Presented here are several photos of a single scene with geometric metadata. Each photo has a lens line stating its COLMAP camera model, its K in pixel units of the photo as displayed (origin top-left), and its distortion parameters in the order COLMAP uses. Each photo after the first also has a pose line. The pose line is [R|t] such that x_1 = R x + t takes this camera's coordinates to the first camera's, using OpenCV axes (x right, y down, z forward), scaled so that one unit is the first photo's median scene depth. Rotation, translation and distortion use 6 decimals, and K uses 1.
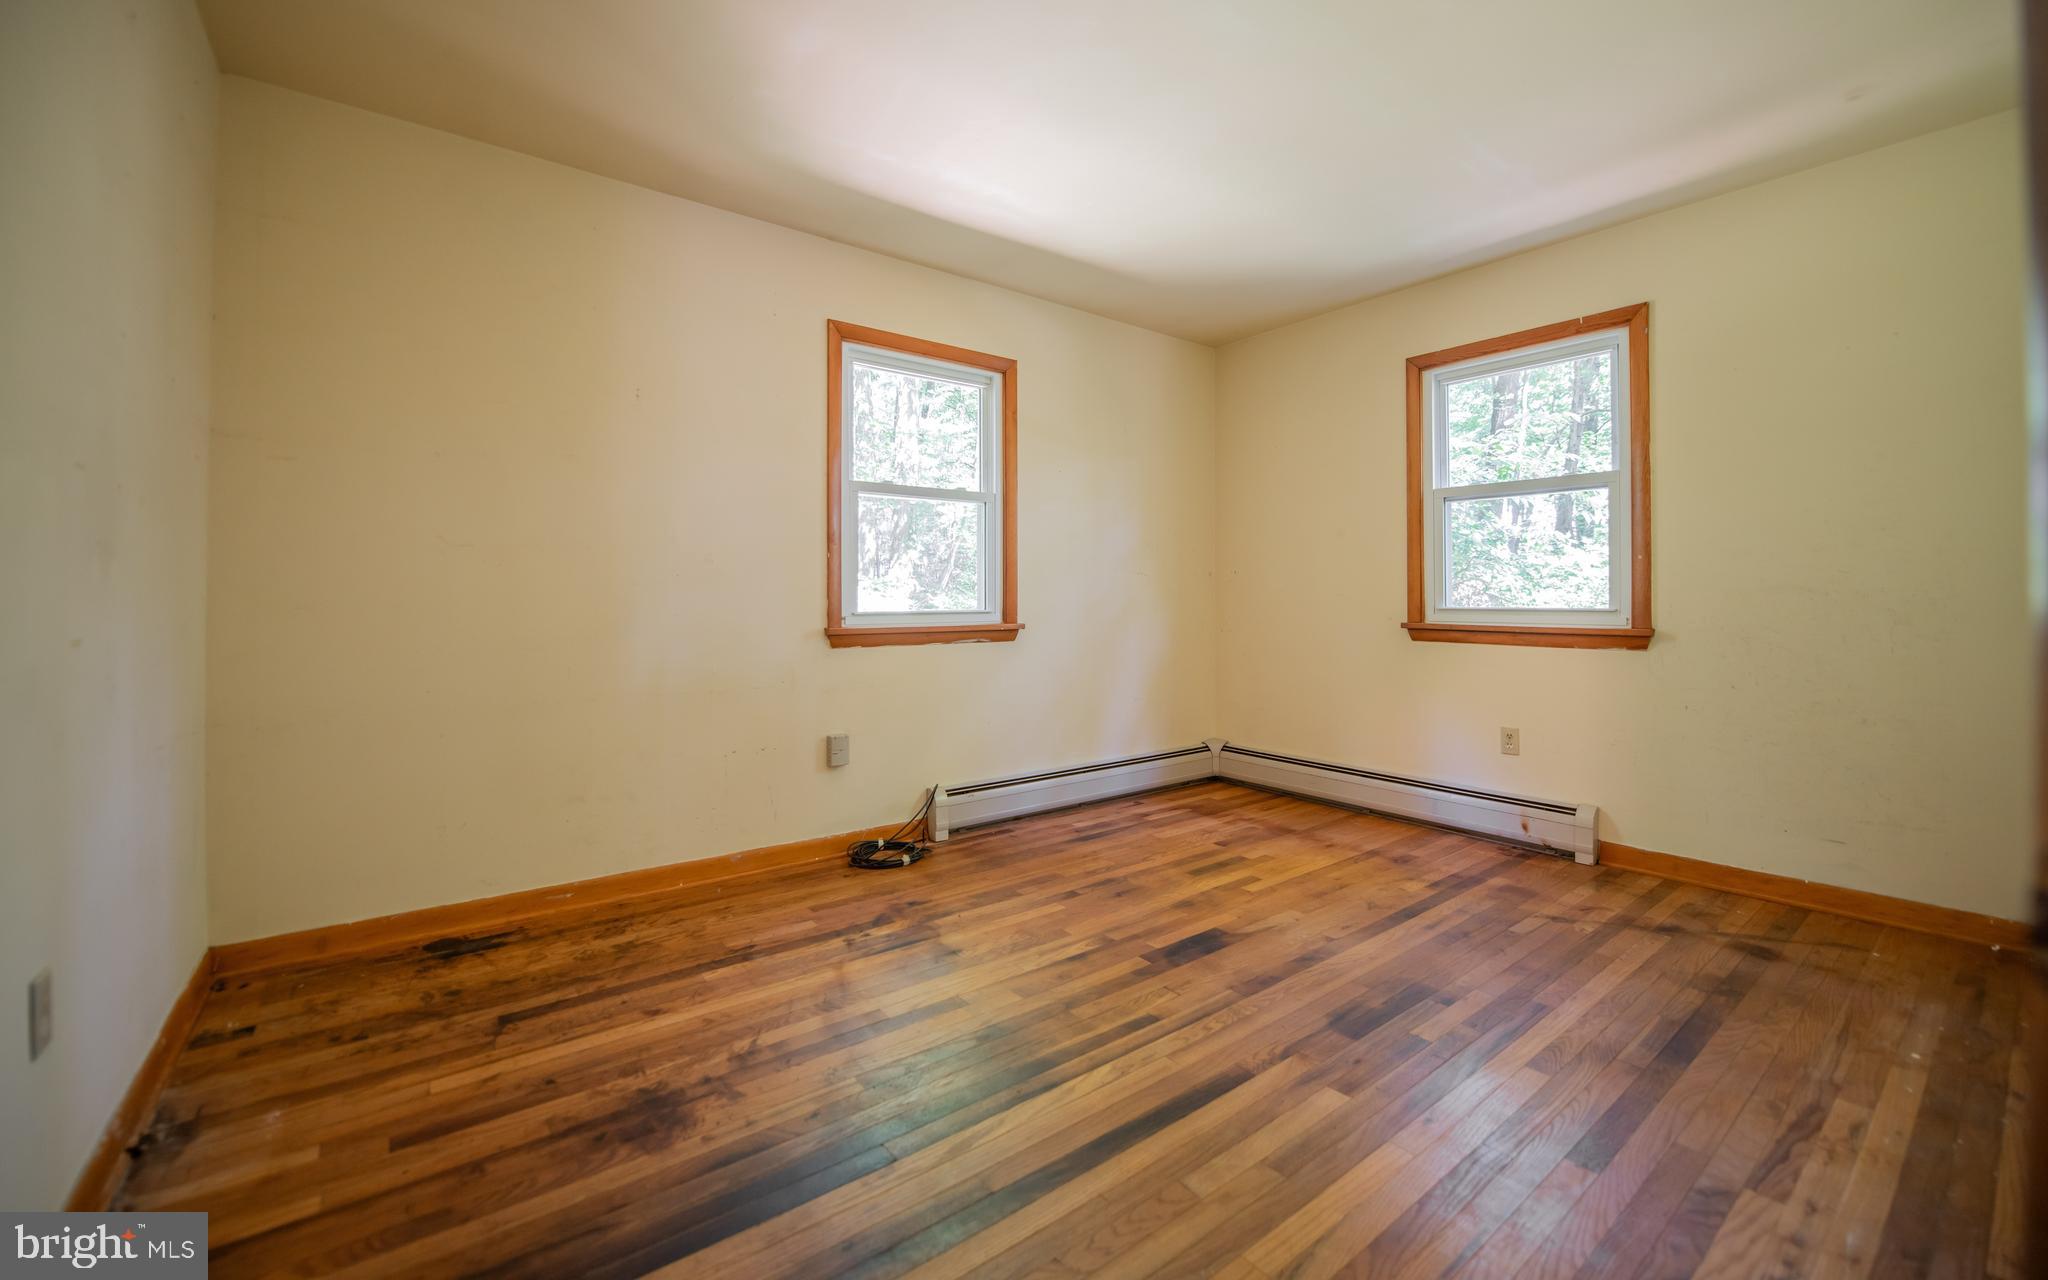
lens RADIAL K [[829.4, 0, 1025.1], [0, 829.4, 602.3], [0, 0, 1]] dist [-0.014080, -0.000007]
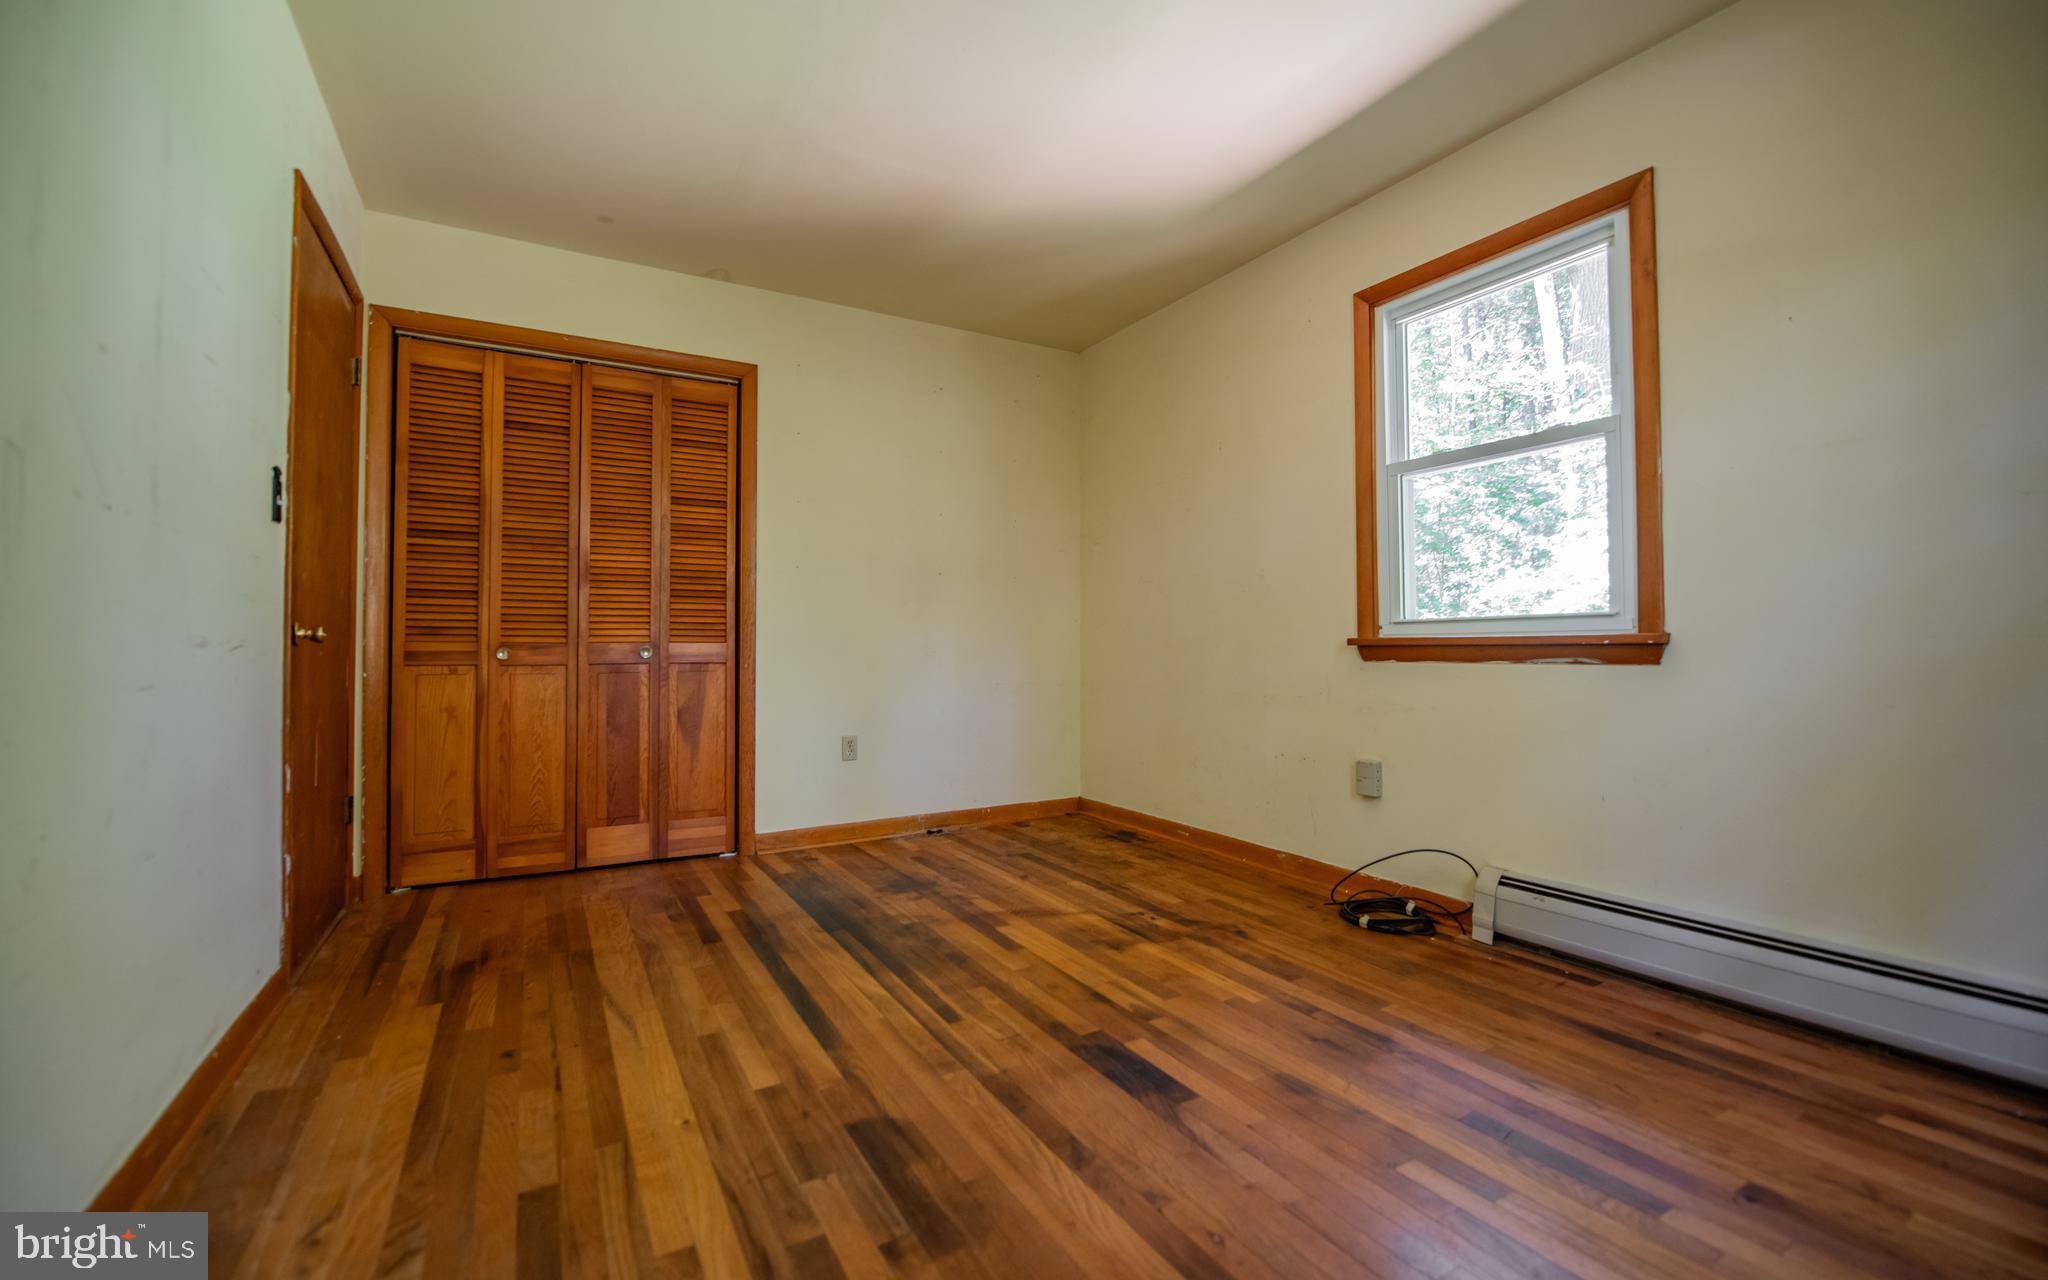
lens RADIAL K [[837.8, 0, 1024.0], [0, 837.8, 640.0], [0, 0, 1]] dist [-0.001145, -0.000189]
pose [[-0.130995, -0.011162, -0.991320, 0.900304], [-0.001417, 0.999938, -0.011072, 0.055629], [0.991382, -0.000045, -0.131003, 0.972025]]
